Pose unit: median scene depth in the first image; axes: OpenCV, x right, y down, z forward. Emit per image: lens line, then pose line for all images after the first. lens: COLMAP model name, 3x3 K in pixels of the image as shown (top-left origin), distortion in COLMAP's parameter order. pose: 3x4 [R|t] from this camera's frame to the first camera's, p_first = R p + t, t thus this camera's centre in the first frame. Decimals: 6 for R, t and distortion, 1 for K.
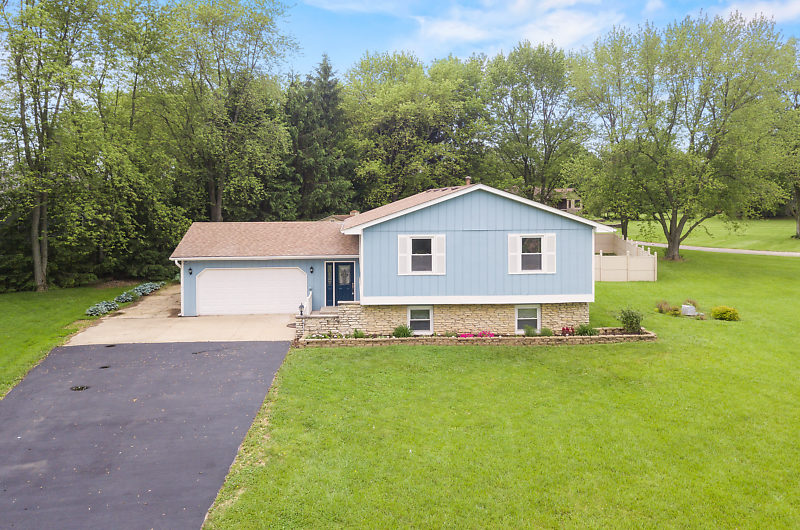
lens RADIAL K [[601.0, 0, 400.0], [0, 601.0, 265.0], [0, 0, 1]] dist [0.004160, 0.001468]
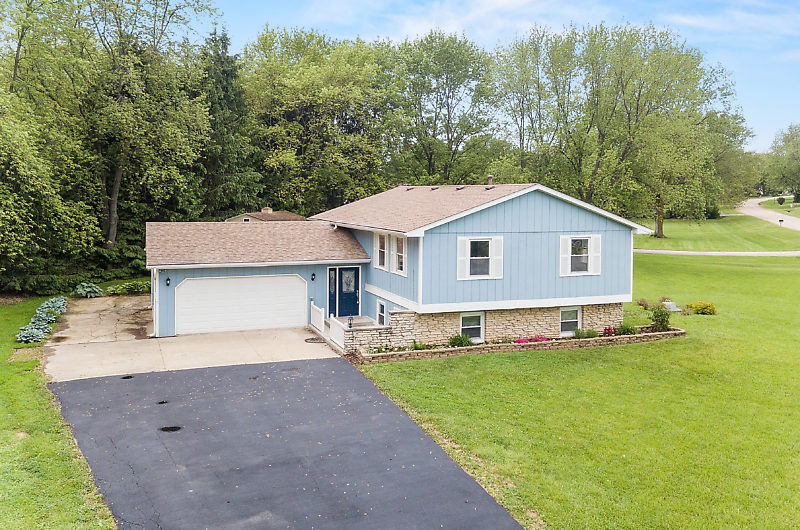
lens RADIAL K [[674.8, 0, 400.0], [0, 674.8, 265.0], [0, 0, 1]] dist [-0.001112, 0.000141]
pose [[0.952627, -0.018674, 0.303566, -0.391106], [0.019362, 0.999812, 0.000744, -0.008859], [-0.303523, 0.005168, 0.952810, 0.027297]]
